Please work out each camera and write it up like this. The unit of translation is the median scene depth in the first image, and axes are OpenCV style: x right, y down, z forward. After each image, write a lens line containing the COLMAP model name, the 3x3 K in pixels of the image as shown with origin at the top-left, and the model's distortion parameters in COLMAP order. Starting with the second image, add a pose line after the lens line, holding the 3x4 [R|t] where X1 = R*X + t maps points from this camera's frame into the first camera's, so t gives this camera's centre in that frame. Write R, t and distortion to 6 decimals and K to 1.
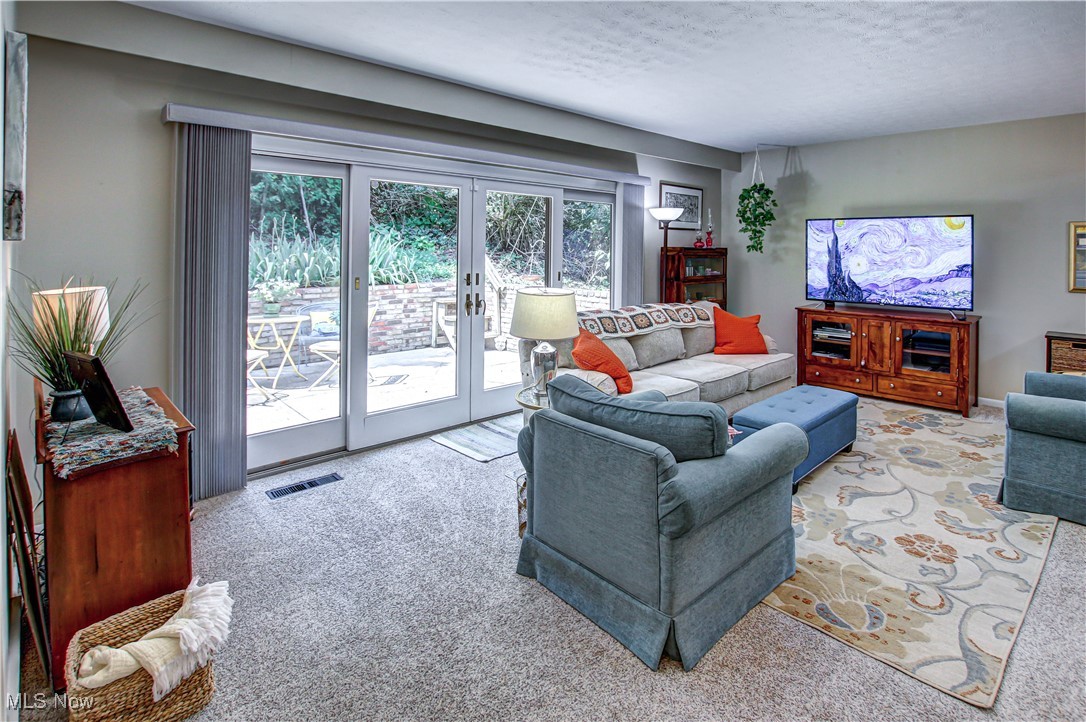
lens RADIAL K [[551.5, 0, 599.6], [0, 551.5, 243.9], [0, 0, 1]] dist [-0.023585, 0.001223]
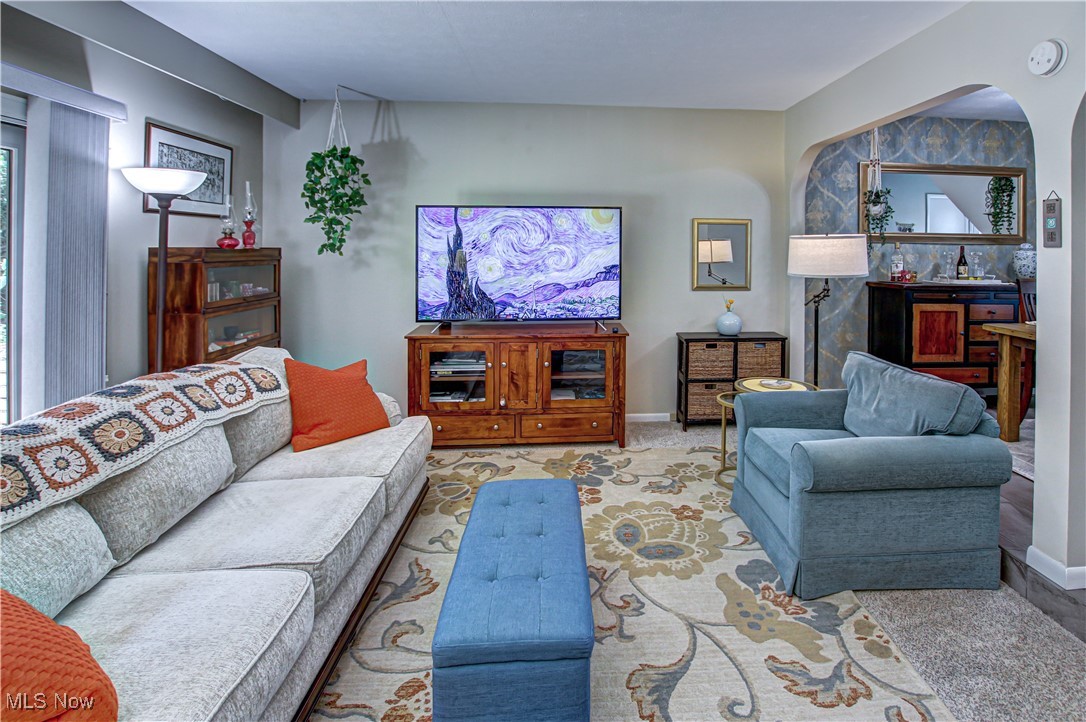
lens RADIAL K [[551.5, 0, 599.6], [0, 551.5, 243.9], [0, 0, 1]] dist [-0.023585, 0.001223]
pose [[0.660728, -0.004820, 0.750610, 0.011382], [0.001239, 0.999985, 0.005331, 0.000019], [-0.750625, -0.002593, 0.660724, 0.406594]]
